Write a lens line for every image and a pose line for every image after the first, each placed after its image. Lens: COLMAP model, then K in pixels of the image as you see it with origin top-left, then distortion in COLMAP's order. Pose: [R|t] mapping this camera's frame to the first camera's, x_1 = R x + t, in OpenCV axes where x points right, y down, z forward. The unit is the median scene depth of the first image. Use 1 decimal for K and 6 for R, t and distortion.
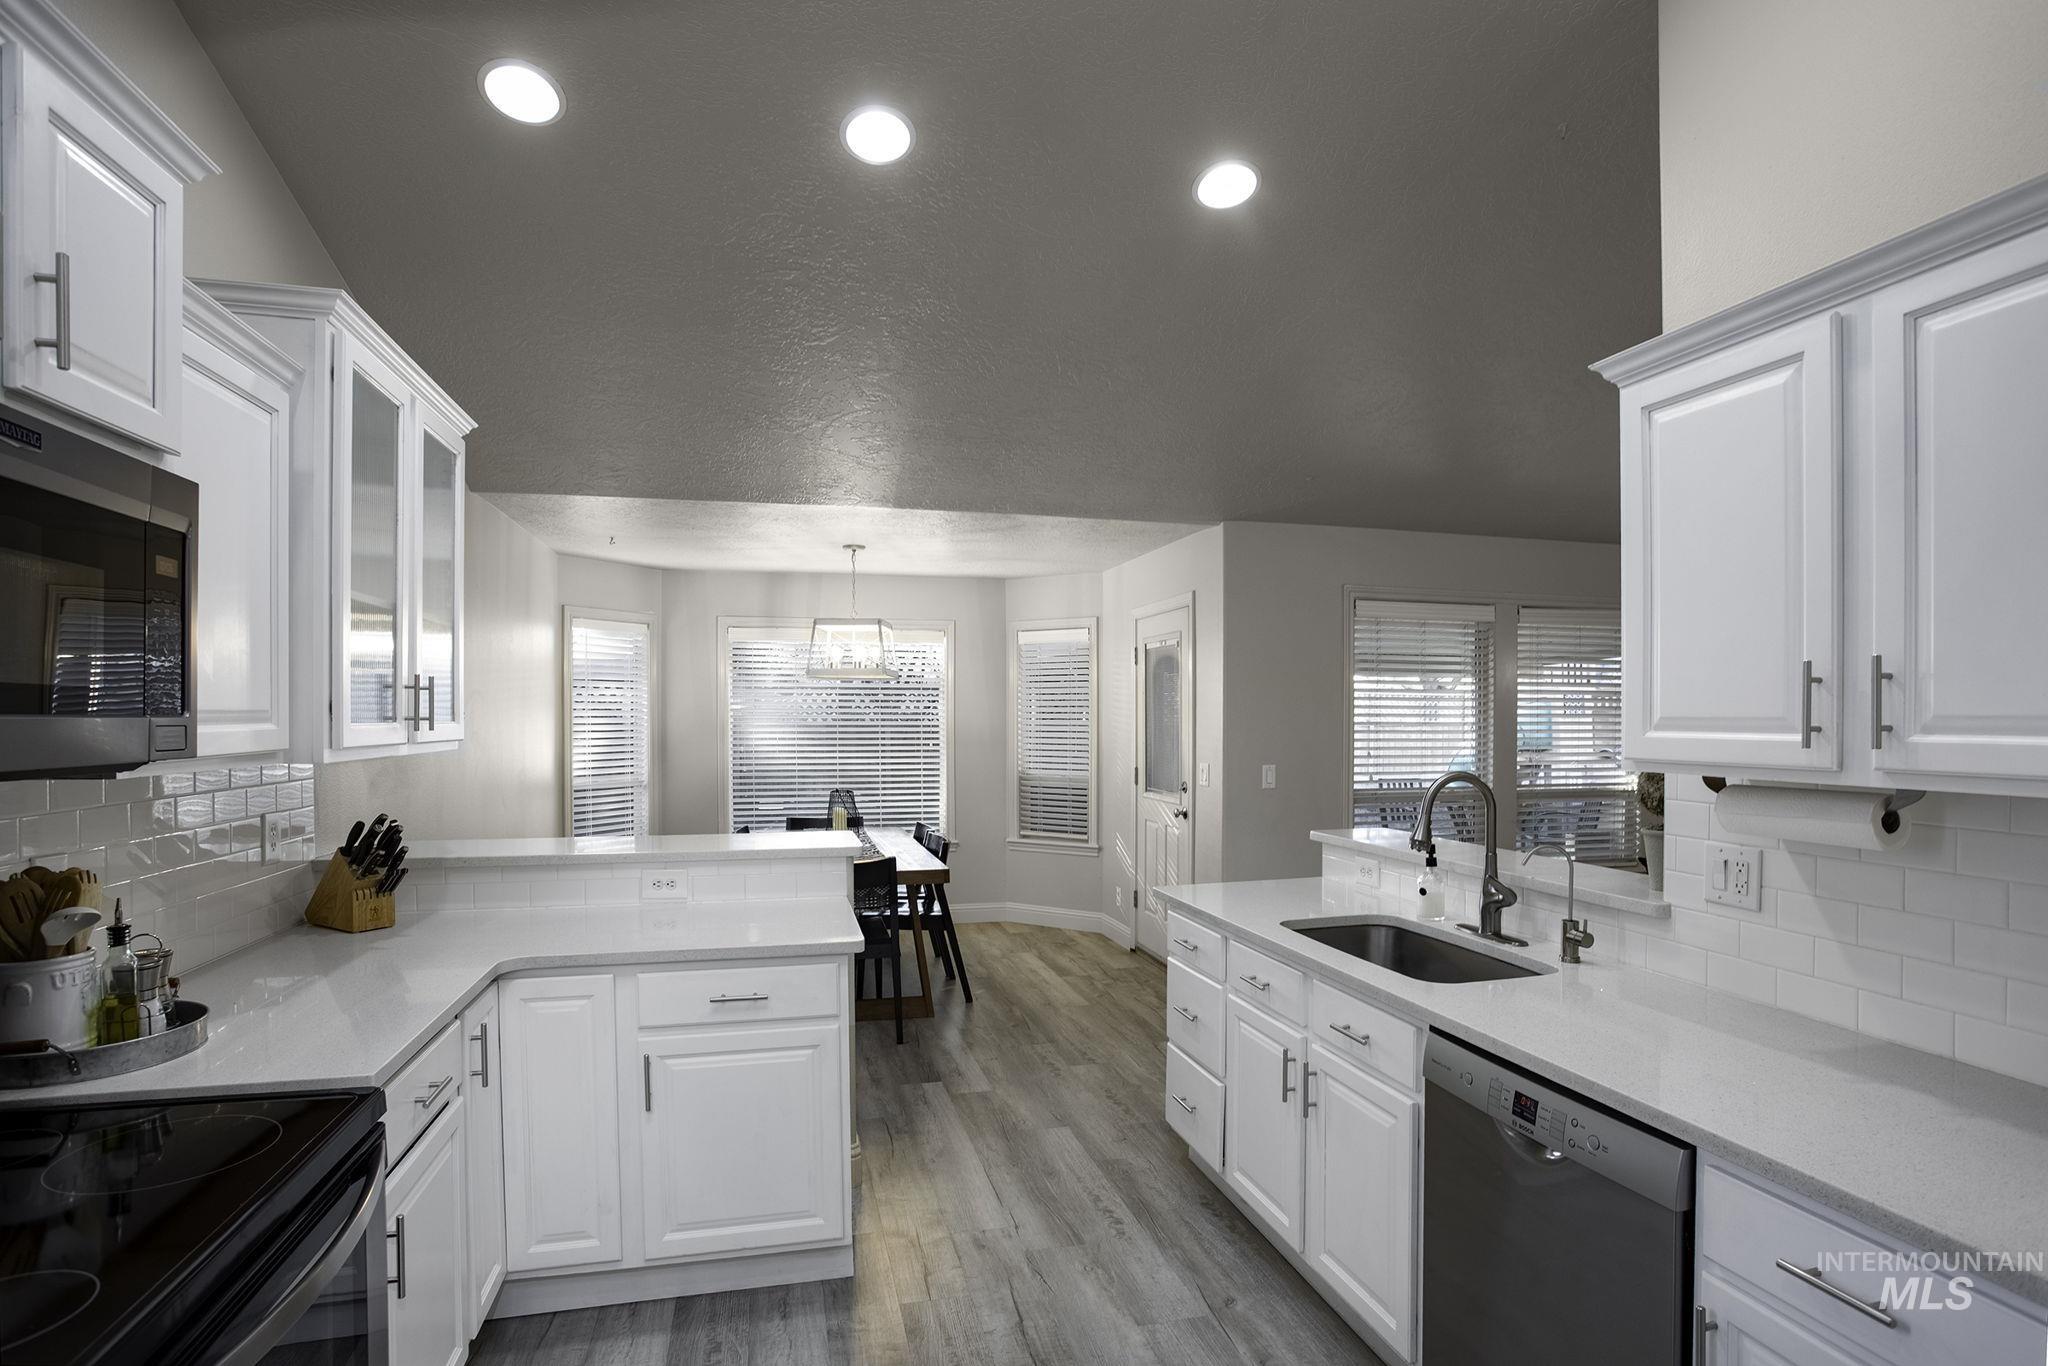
lens RADIAL K [[995.6, 0, 1014.7], [0, 995.6, 669.7], [0, 0, 1]] dist [0.001173, 0.000417]
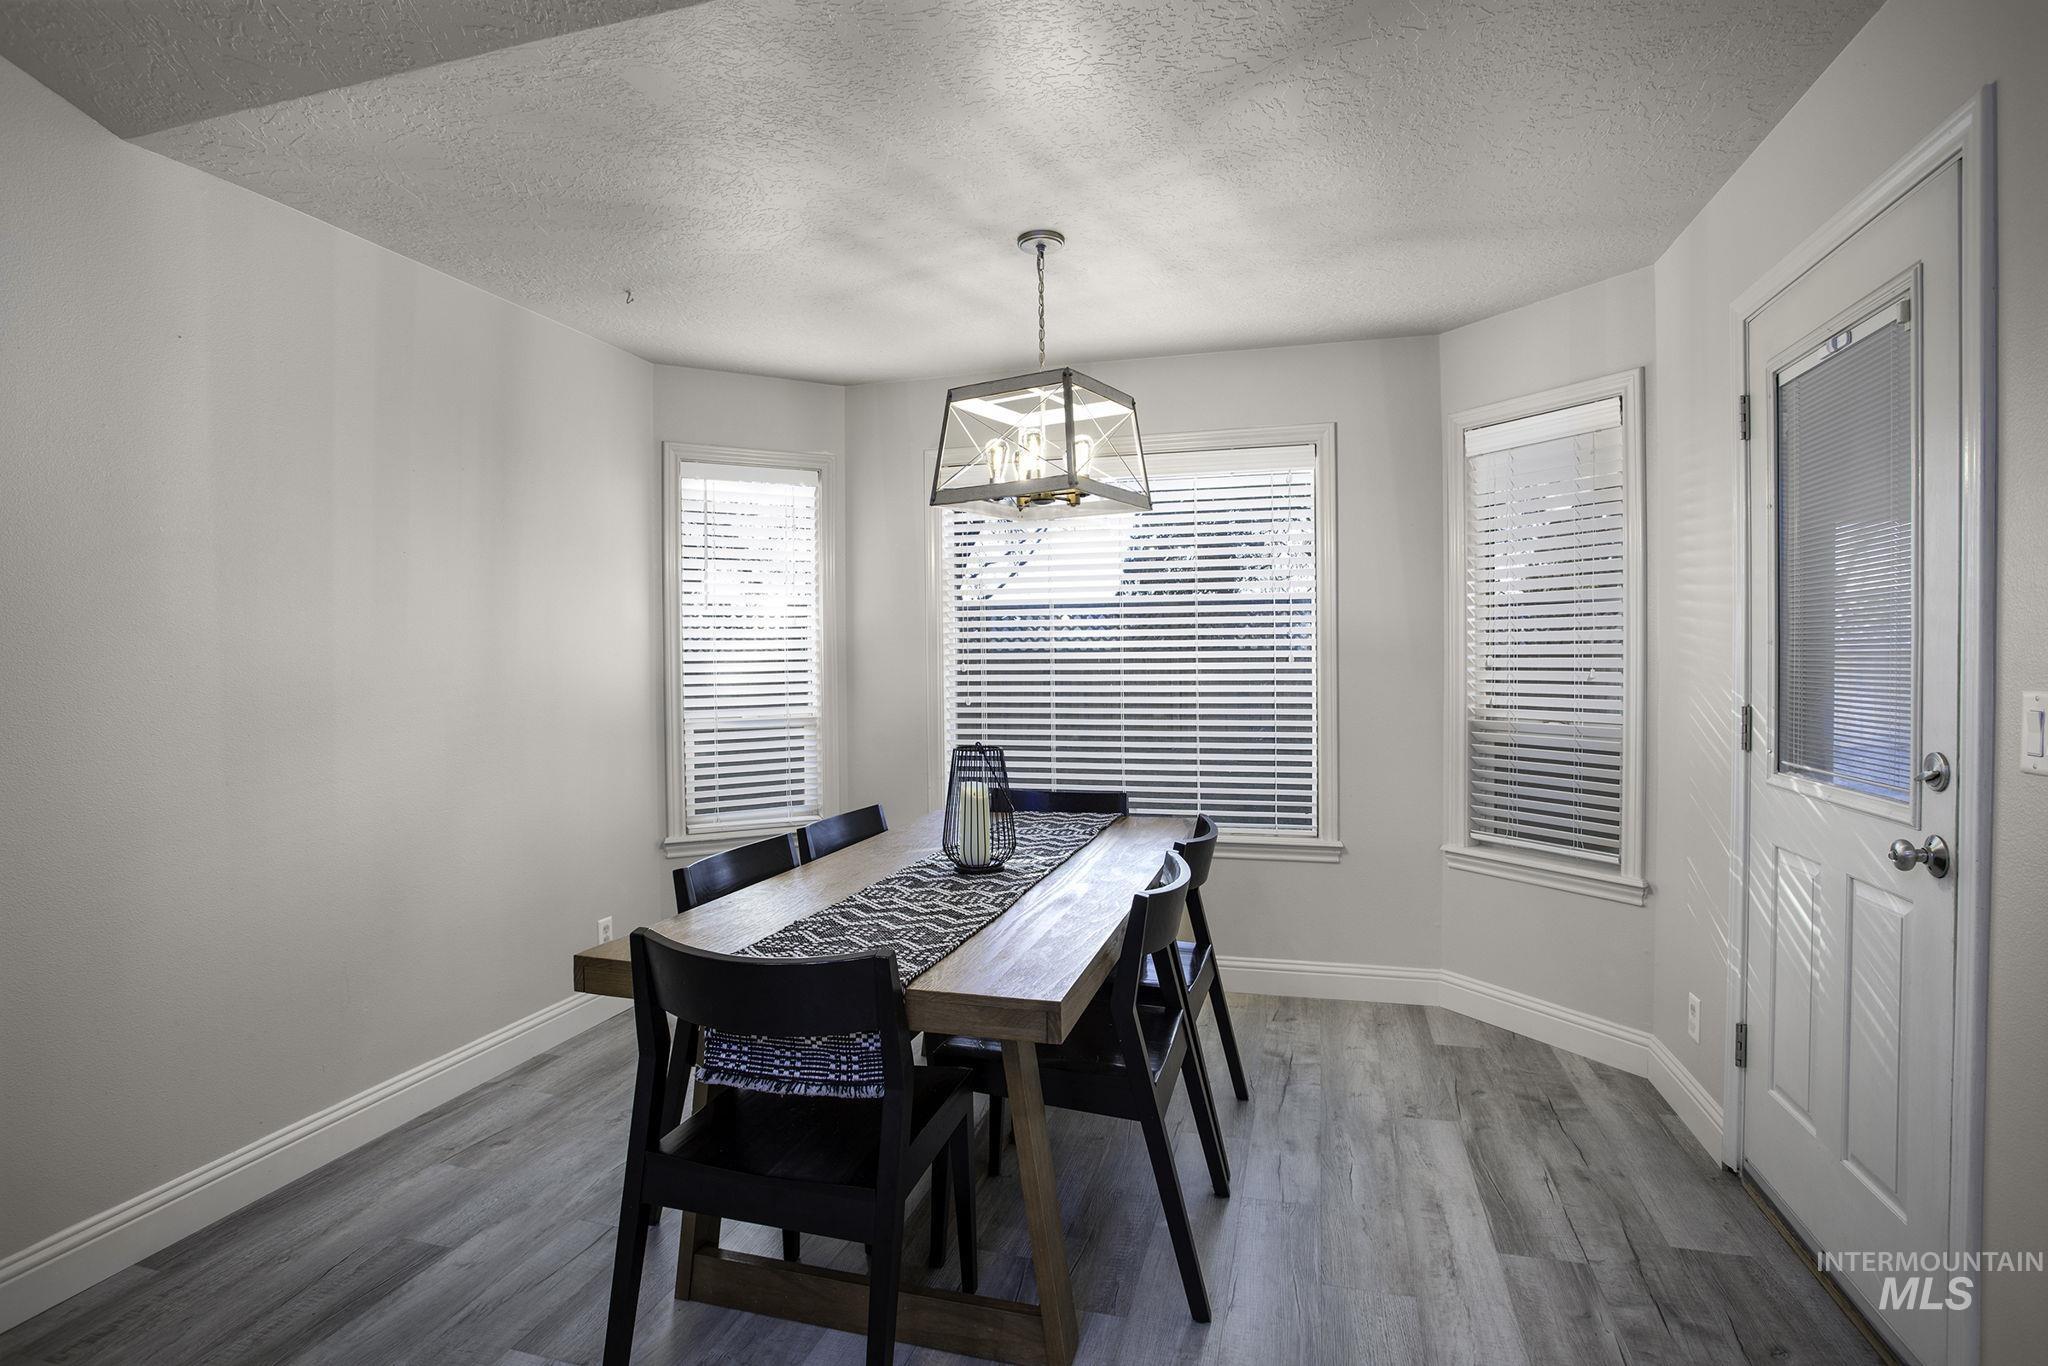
lens RADIAL K [[1025.8, 0, 1028.3], [0, 1025.8, 662.5], [0, 0, 1]] dist [-0.076245, 0.041059]
pose [[0.874875, -0.005501, -0.484317, 0.064964], [0.032267, 0.998376, 0.046946, 0.053683], [0.483272, -0.056700, 0.873632, 0.524456]]
